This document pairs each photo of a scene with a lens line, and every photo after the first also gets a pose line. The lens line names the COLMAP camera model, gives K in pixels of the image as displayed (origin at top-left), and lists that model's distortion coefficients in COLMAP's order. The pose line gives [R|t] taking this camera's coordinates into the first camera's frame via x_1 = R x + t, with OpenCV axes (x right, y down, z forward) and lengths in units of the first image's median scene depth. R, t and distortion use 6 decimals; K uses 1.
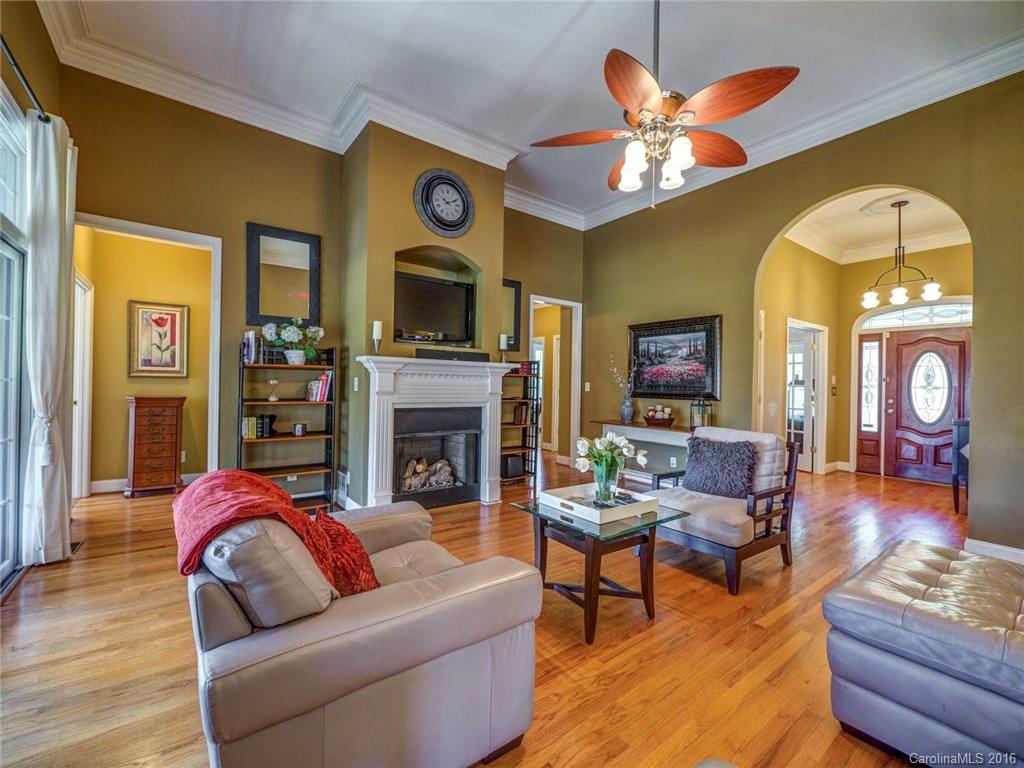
lens RADIAL K [[444.5, 0, 512.0], [0, 444.5, 384.0], [0, 0, 1]] dist [-0.000365, -0.000662]
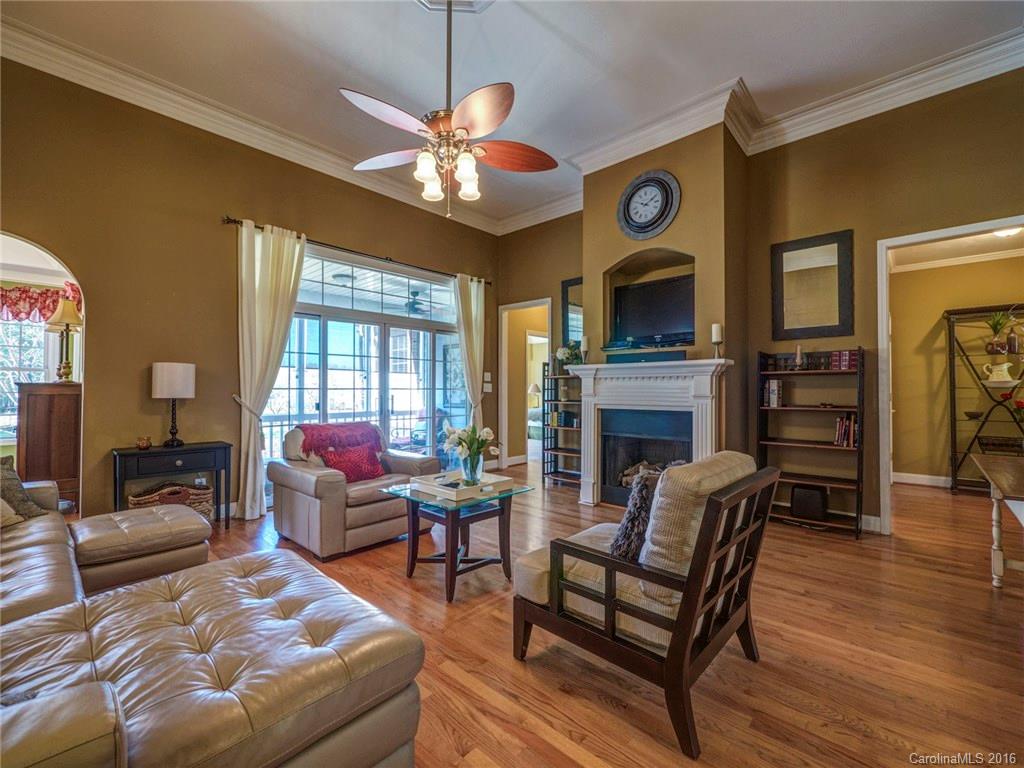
lens RADIAL K [[444.5, 0, 512.0], [0, 444.5, 384.0], [0, 0, 1]] dist [-0.000365, -0.000662]
pose [[0.169631, -0.031238, -0.985012, 0.770993], [0.004325, 0.999511, -0.030953, 0.023197], [0.985498, 0.000990, 0.169684, 0.535712]]
